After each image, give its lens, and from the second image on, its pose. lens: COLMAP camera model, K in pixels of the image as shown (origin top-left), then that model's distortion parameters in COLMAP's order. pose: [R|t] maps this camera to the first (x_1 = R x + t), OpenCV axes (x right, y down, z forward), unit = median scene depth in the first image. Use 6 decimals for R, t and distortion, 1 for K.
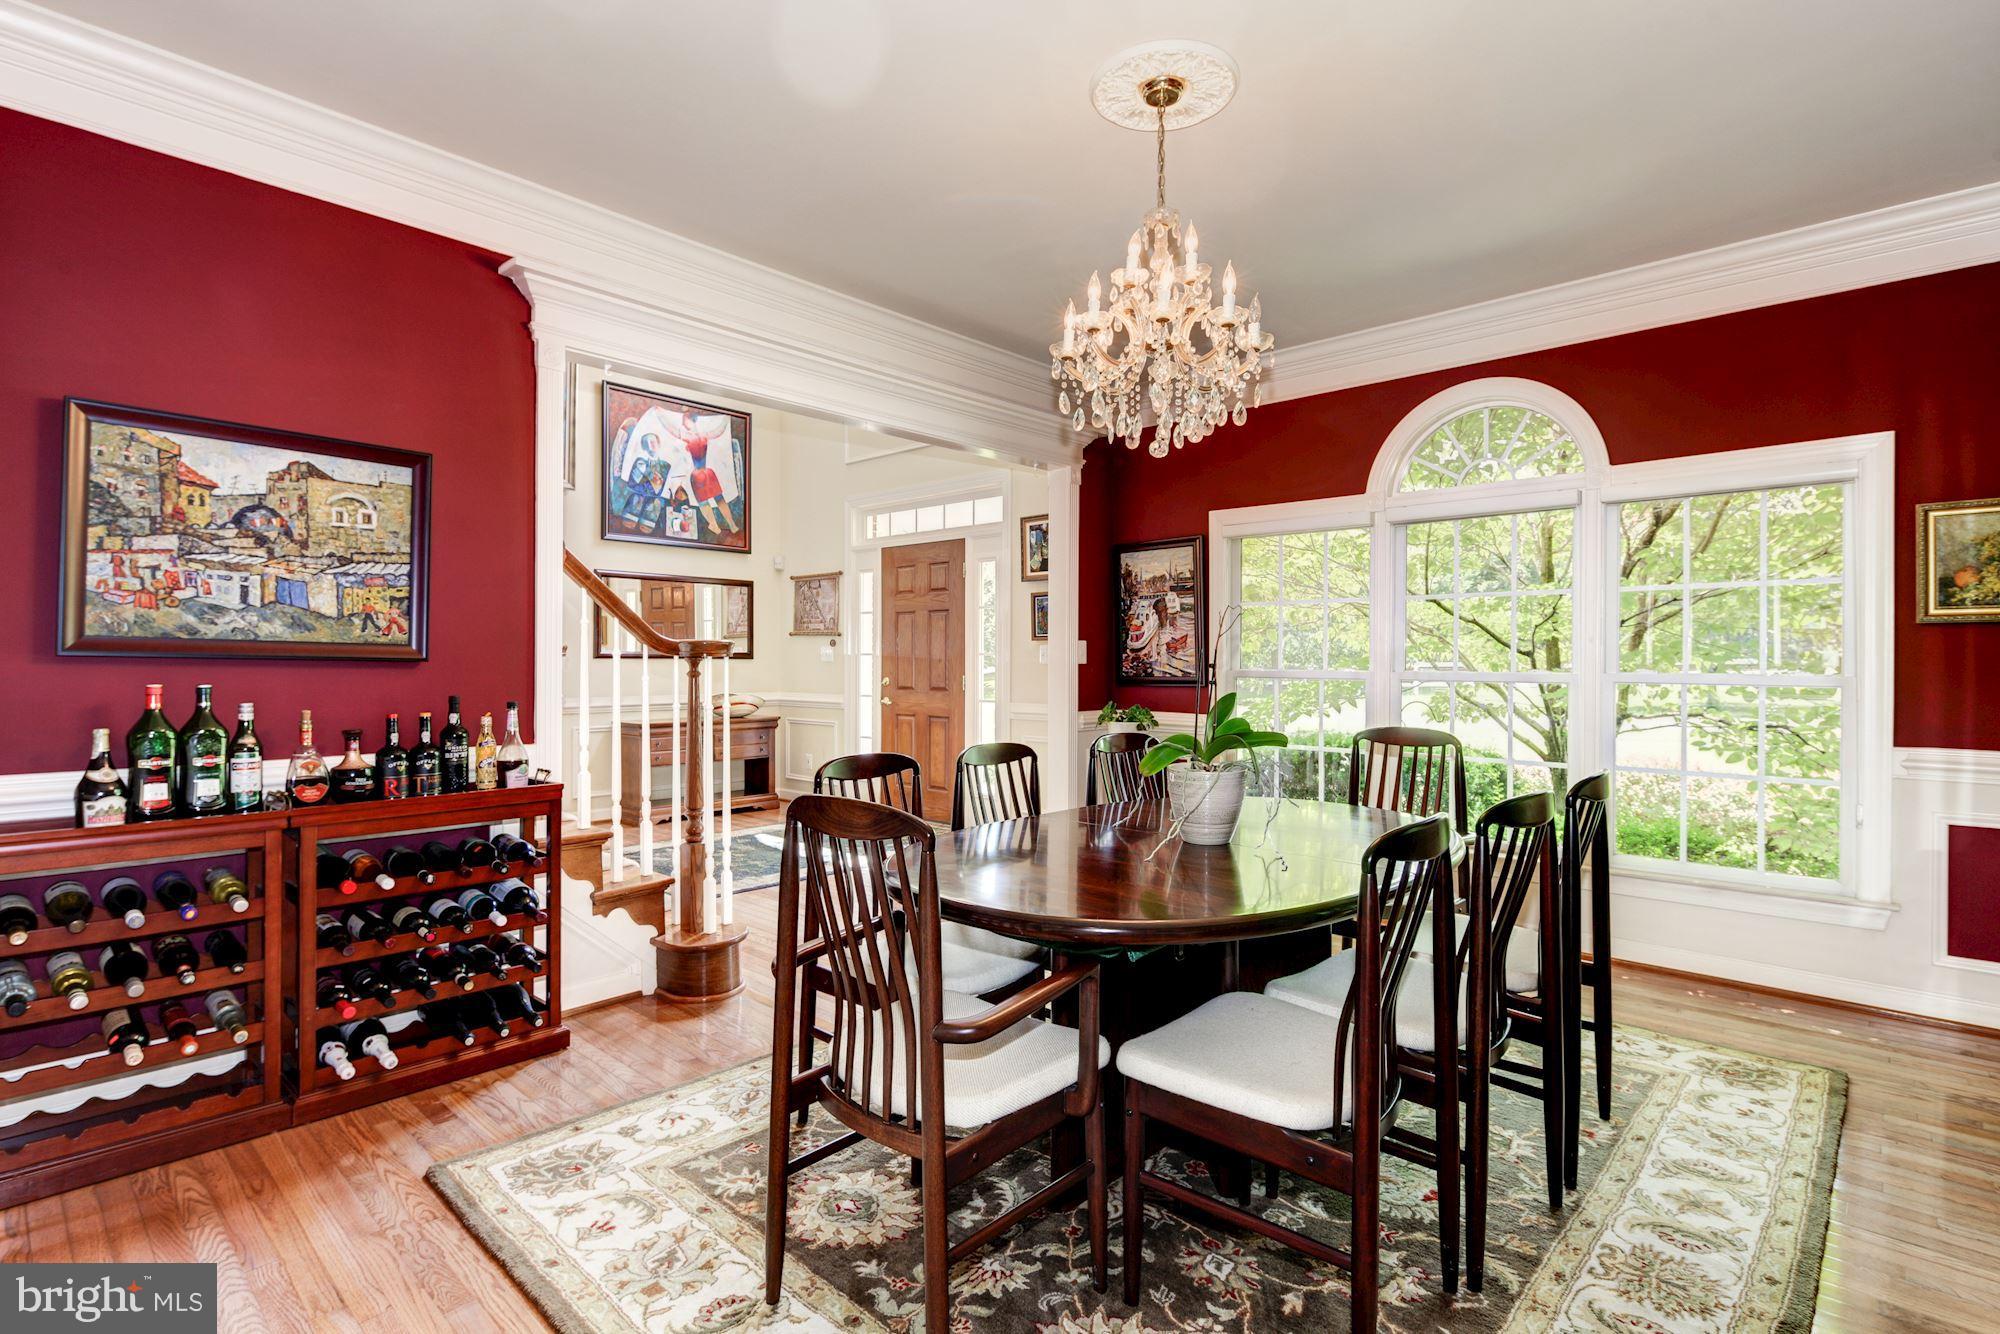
lens RADIAL K [[978.7, 0, 996.4], [0, 978.7, 656.8], [0, 0, 1]] dist [0.005011, 0.000502]
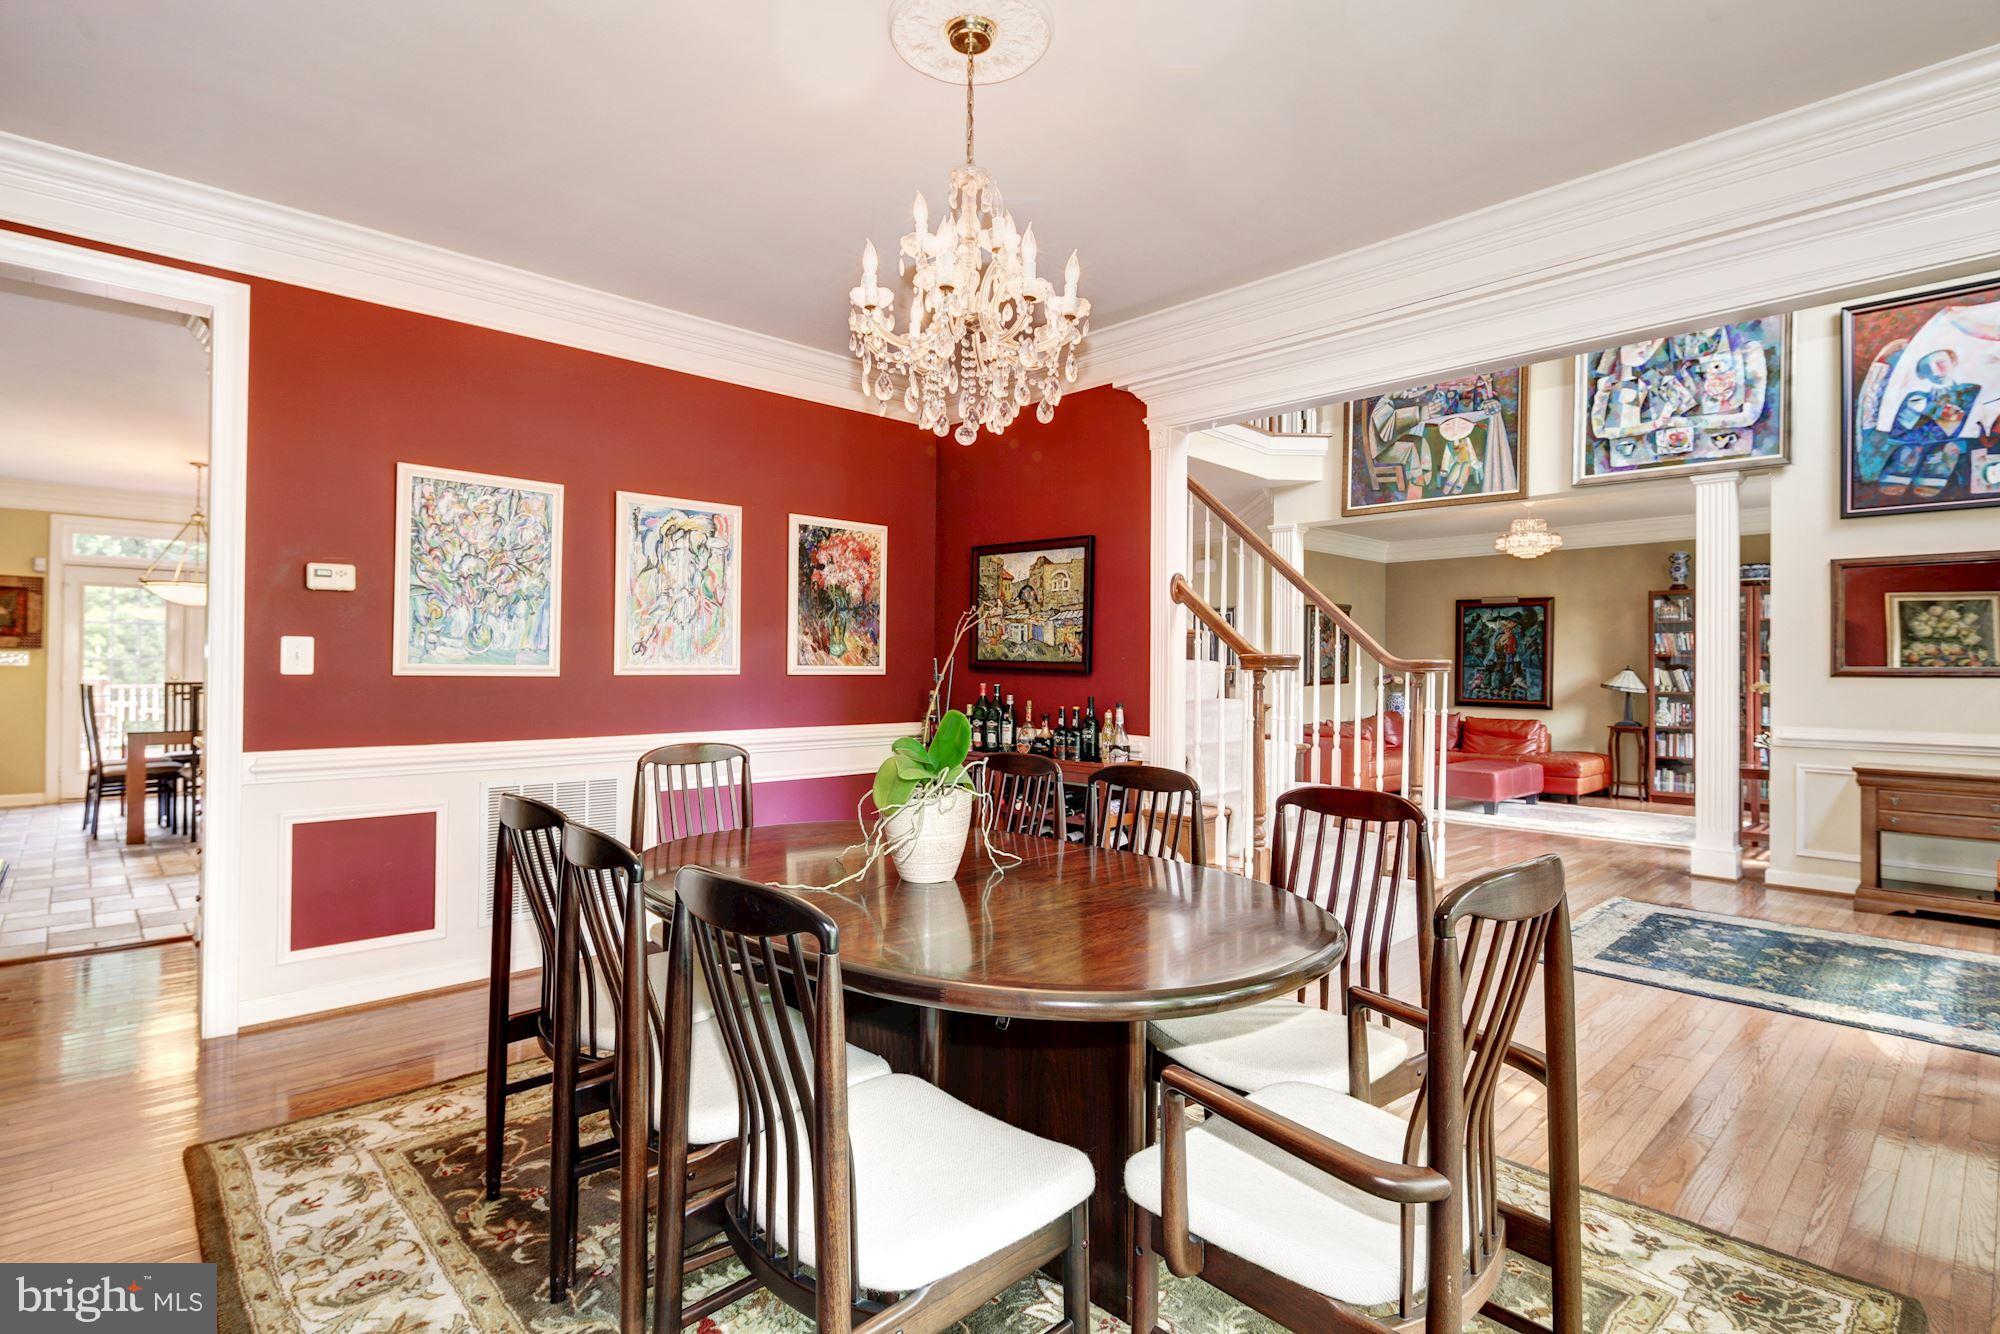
lens RADIAL K [[978.7, 0, 996.9], [0, 978.7, 666.5], [0, 0, 1]] dist [0.005011, 0.000502]
pose [[-0.060712, -0.005988, -0.998137, 0.906993], [-0.006041, 0.999966, -0.005632, 0.003617], [0.998137, 0.005688, -0.060746, 0.927465]]
